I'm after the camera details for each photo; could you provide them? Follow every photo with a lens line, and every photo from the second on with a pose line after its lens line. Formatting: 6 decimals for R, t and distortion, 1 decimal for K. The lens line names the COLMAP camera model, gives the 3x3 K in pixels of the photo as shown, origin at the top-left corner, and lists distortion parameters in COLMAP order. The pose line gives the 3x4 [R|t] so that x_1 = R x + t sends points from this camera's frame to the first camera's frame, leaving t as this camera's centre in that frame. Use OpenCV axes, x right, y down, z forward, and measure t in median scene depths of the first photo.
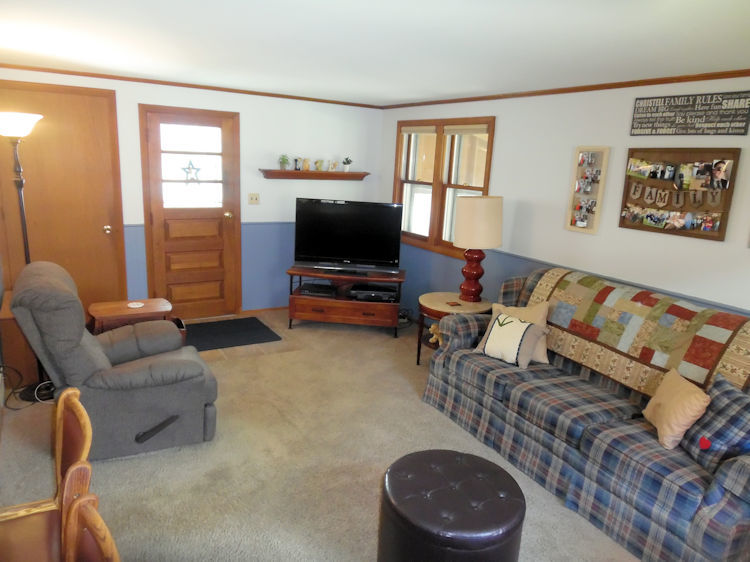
lens RADIAL K [[530.1, 0, 373.1], [0, 530.1, 279.4], [0, 0, 1]] dist [0.002465, -0.004207]
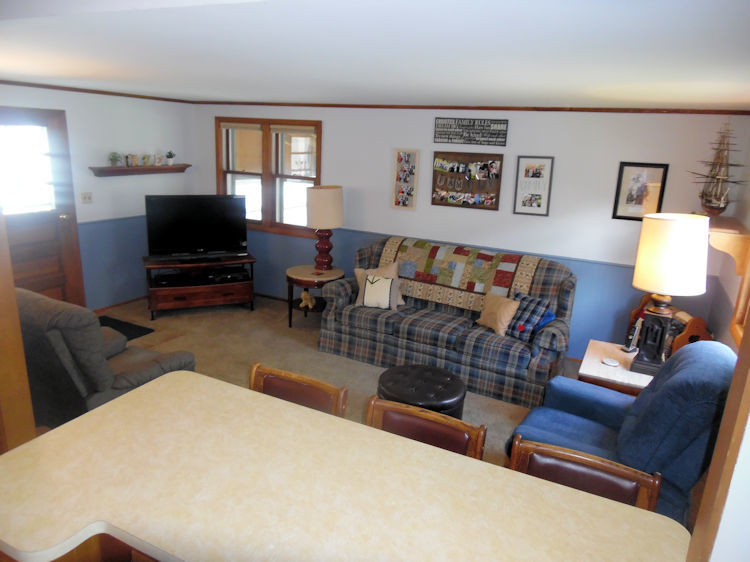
lens RADIAL K [[530.1, 0, 373.1], [0, 530.1, 279.4], [0, 0, 1]] dist [0.002465, -0.004207]
pose [[0.850026, -0.148110, 0.505489, -0.461287], [0.116016, 0.988731, 0.094610, -0.054441], [-0.513806, -0.021776, 0.857630, -0.185952]]
